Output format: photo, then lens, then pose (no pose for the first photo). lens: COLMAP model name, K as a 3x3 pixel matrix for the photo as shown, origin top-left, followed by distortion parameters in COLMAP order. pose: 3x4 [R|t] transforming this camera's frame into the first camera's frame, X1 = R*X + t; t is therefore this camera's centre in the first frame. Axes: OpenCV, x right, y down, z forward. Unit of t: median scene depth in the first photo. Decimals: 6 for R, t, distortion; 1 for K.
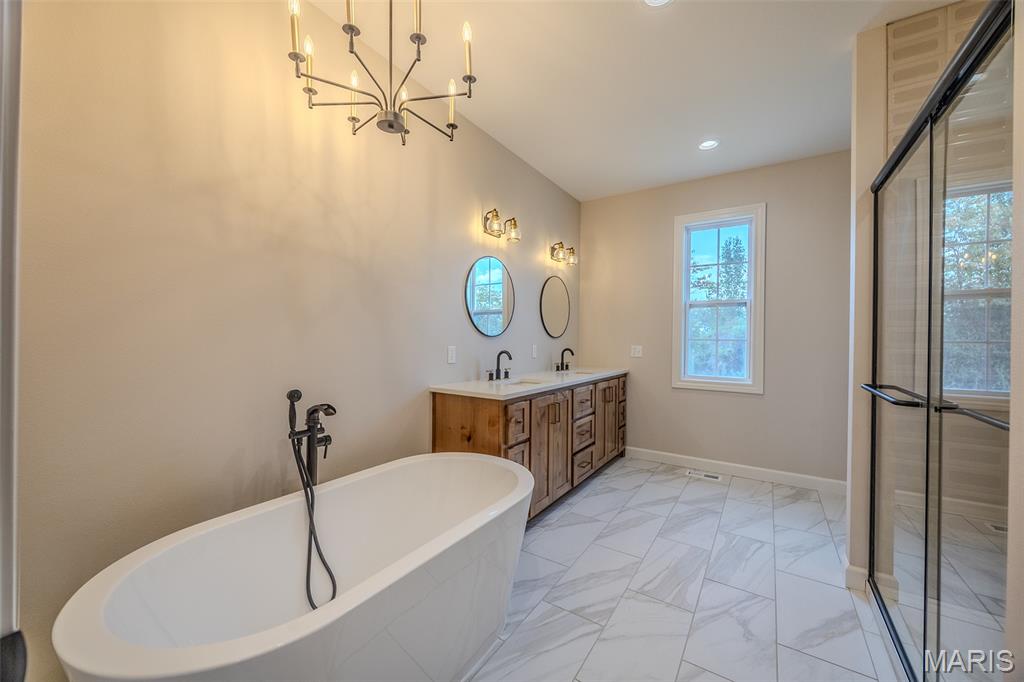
lens RADIAL K [[391.2, 0, 513.9], [0, 391.2, 341.7], [0, 0, 1]] dist [-0.001177, -0.000209]
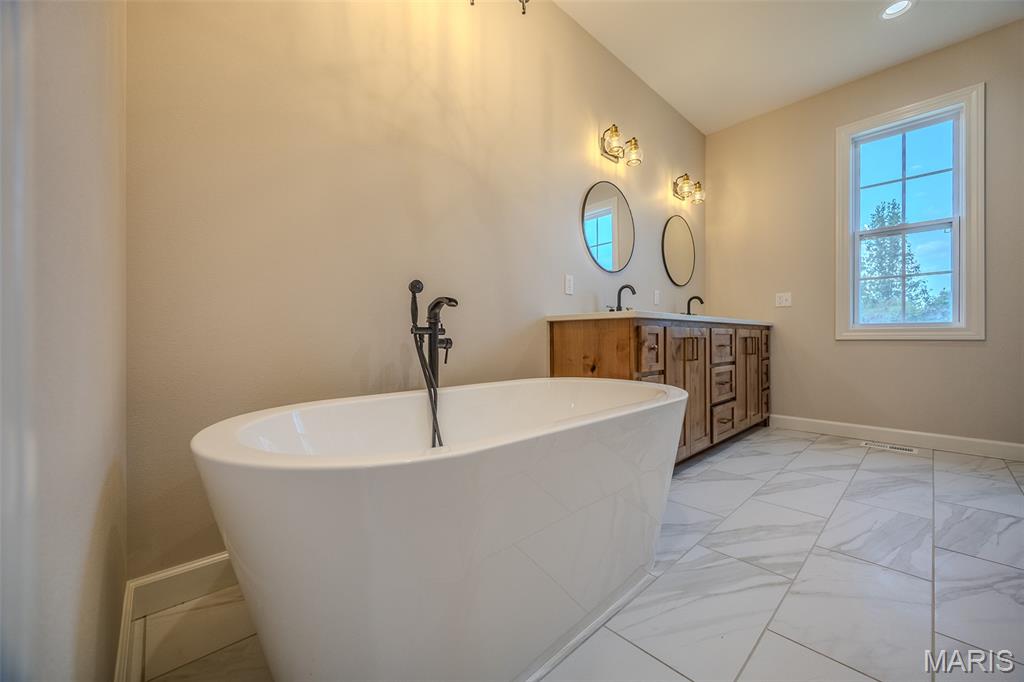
lens RADIAL K [[392.5, 0, 516.0], [0, 392.5, 339.6], [0, 0, 1]] dist [0.000284, -0.000182]
pose [[0.971485, -0.013367, -0.236724, -0.072116], [0.012630, 0.999910, -0.004632, 0.182726], [0.236765, 0.001510, 0.971566, 0.095282]]
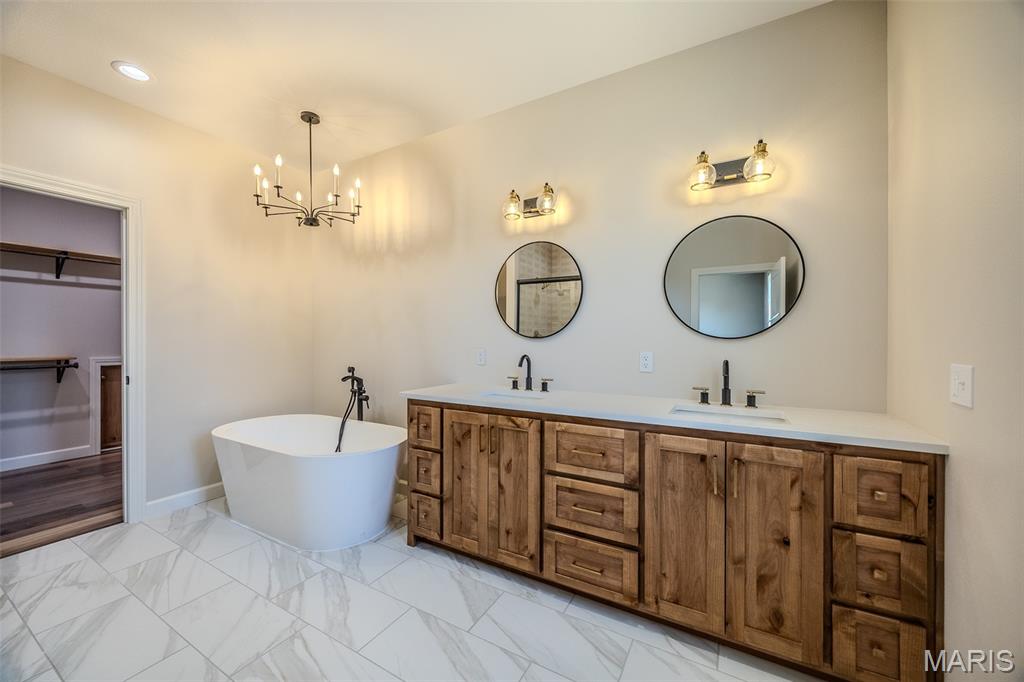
lens RADIAL K [[391.2, 0, 507.6], [0, 391.2, 337.8], [0, 0, 1]] dist [-0.000768, -0.000047]
pose [[0.048023, -0.006992, -0.998822, 0.961019], [-0.000395, 0.999975, -0.007019, -0.005406], [0.998846, 0.000731, 0.048019, 1.131683]]
